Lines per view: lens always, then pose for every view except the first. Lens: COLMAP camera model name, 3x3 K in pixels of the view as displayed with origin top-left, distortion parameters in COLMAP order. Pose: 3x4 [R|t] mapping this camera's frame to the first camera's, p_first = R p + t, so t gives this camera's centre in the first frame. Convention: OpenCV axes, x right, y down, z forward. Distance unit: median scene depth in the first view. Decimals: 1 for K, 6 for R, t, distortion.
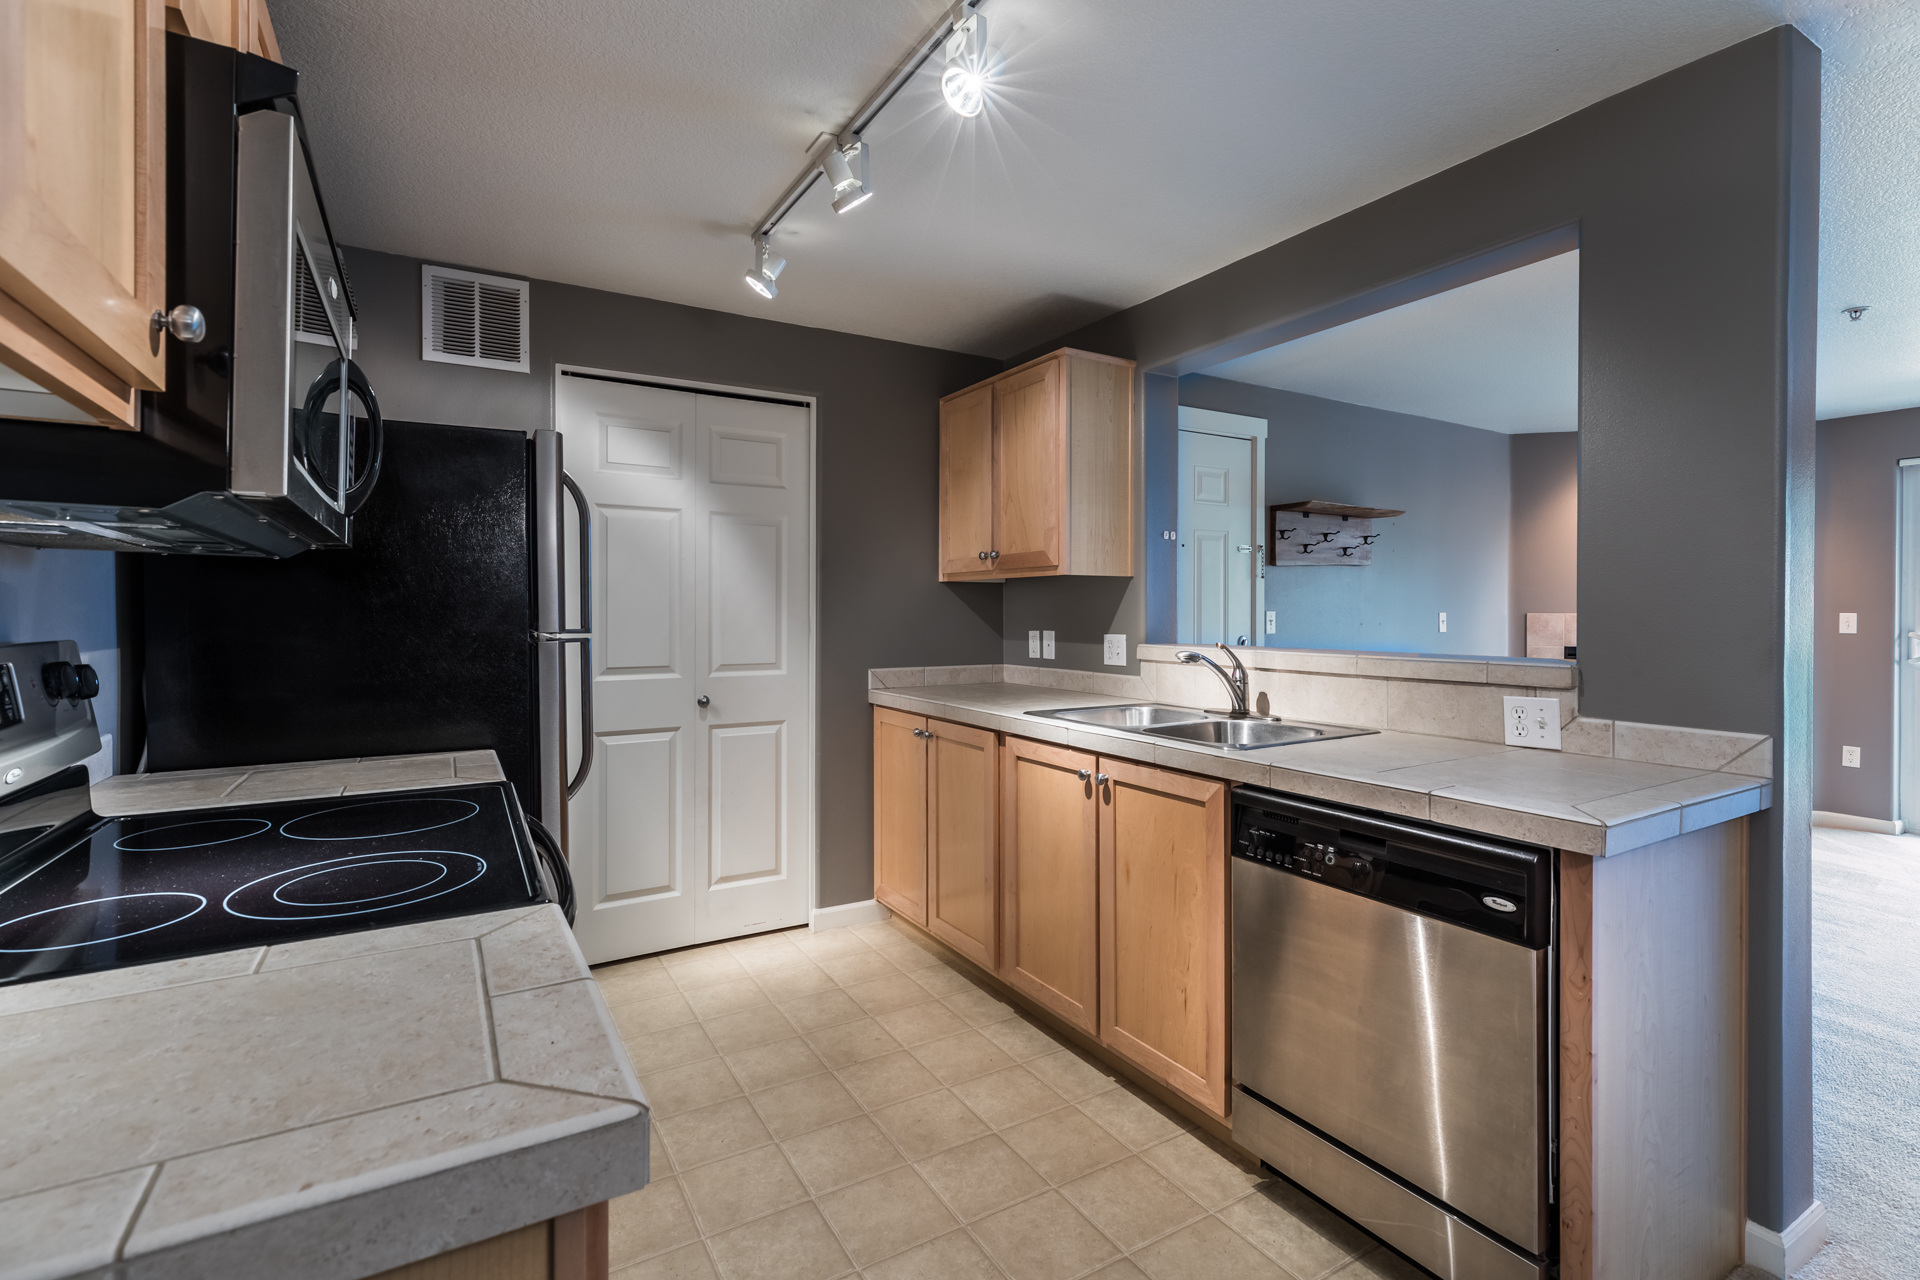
lens RADIAL K [[855.5, 0, 956.0], [0, 855.5, 618.5], [0, 0, 1]] dist [0.001077, 0.000138]
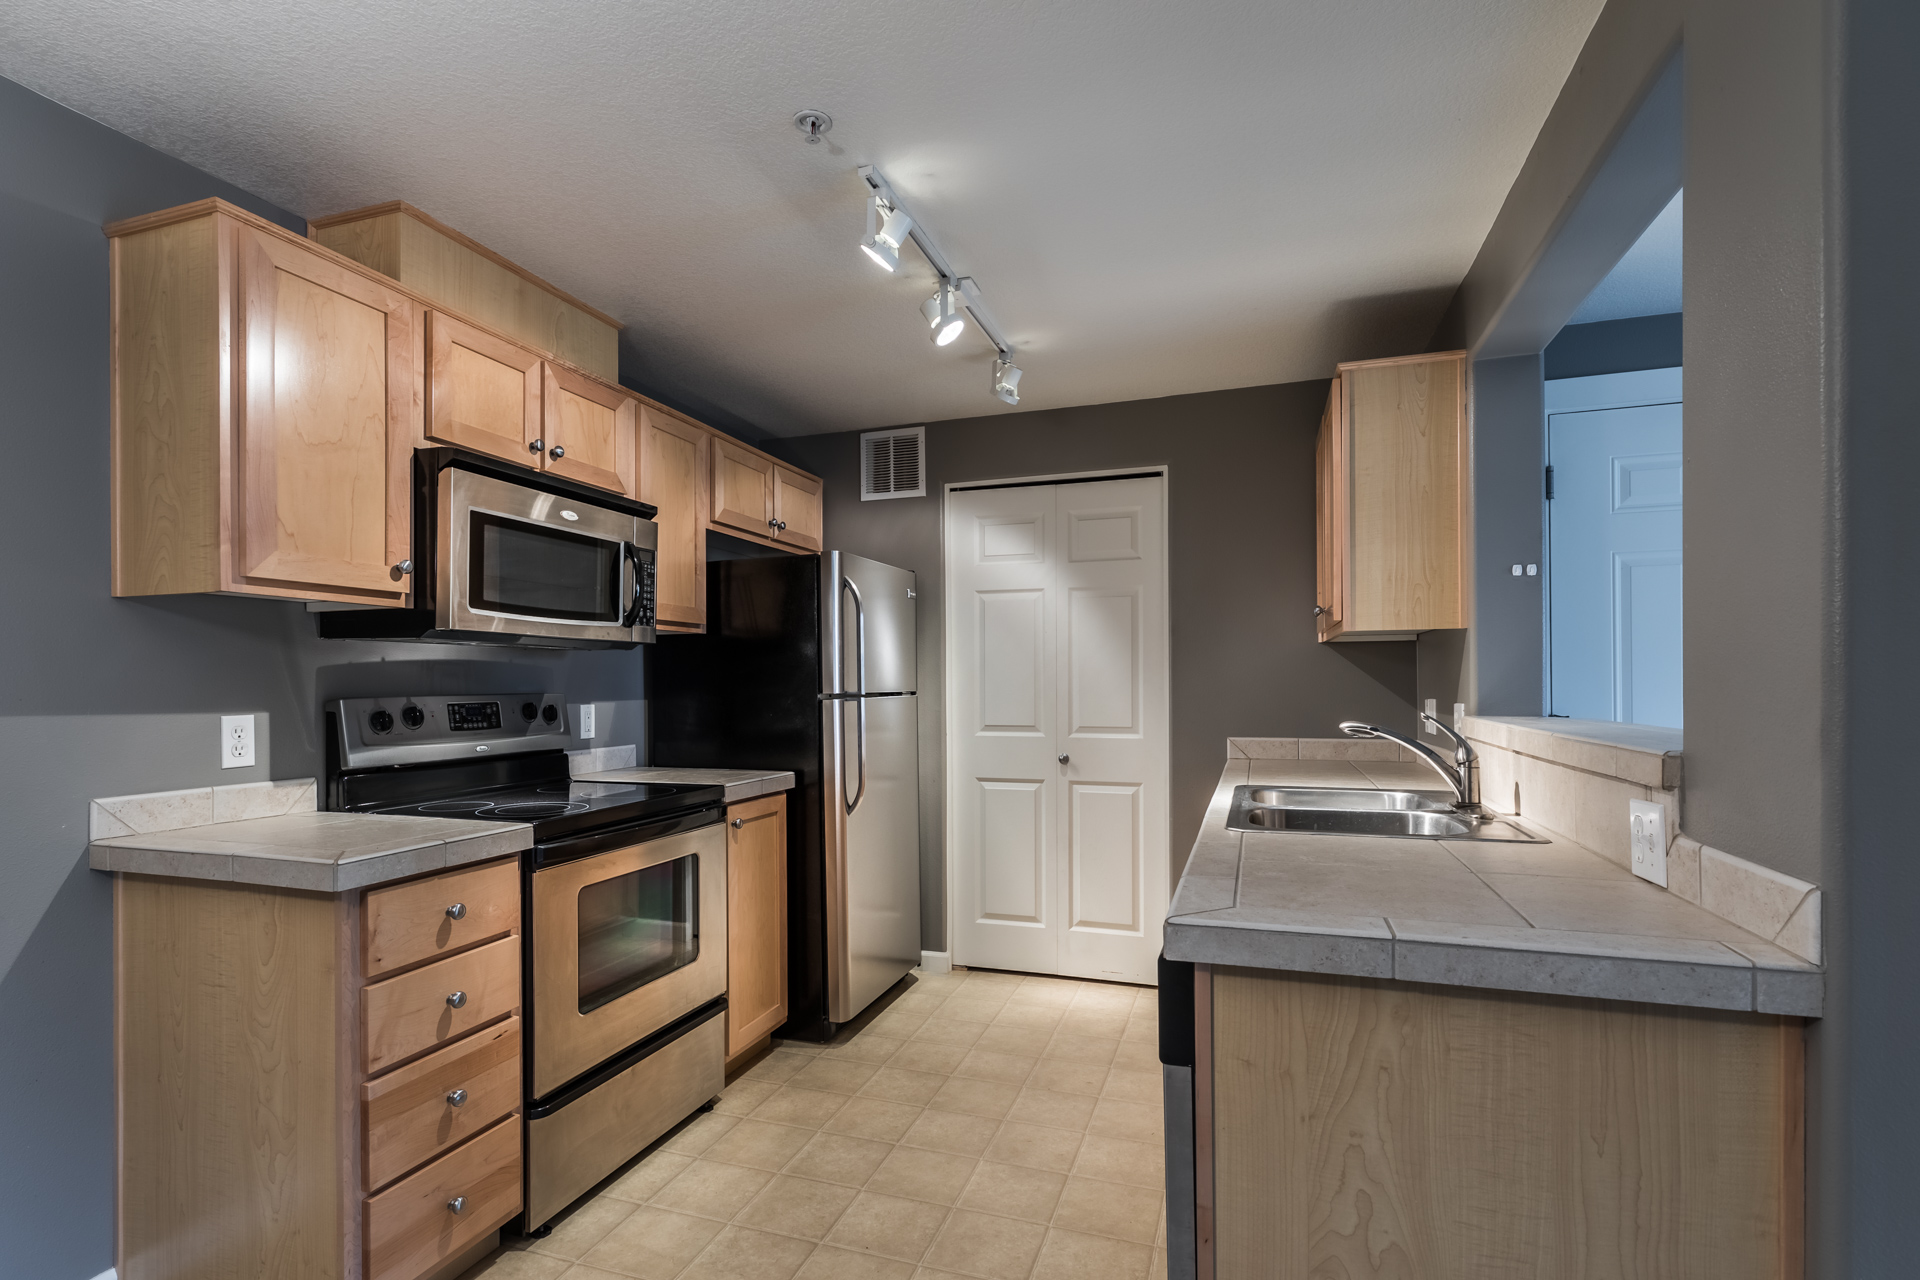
lens RADIAL K [[936.9, 0, 953.9], [0, 936.9, 684.3], [0, 0, 1]] dist [-0.001220, -0.000120]
pose [[0.649142, -0.004055, -0.760656, 0.556642], [0.001433, 0.999991, -0.004108, 0.004613], [0.760666, 0.001577, 0.649142, 0.100785]]
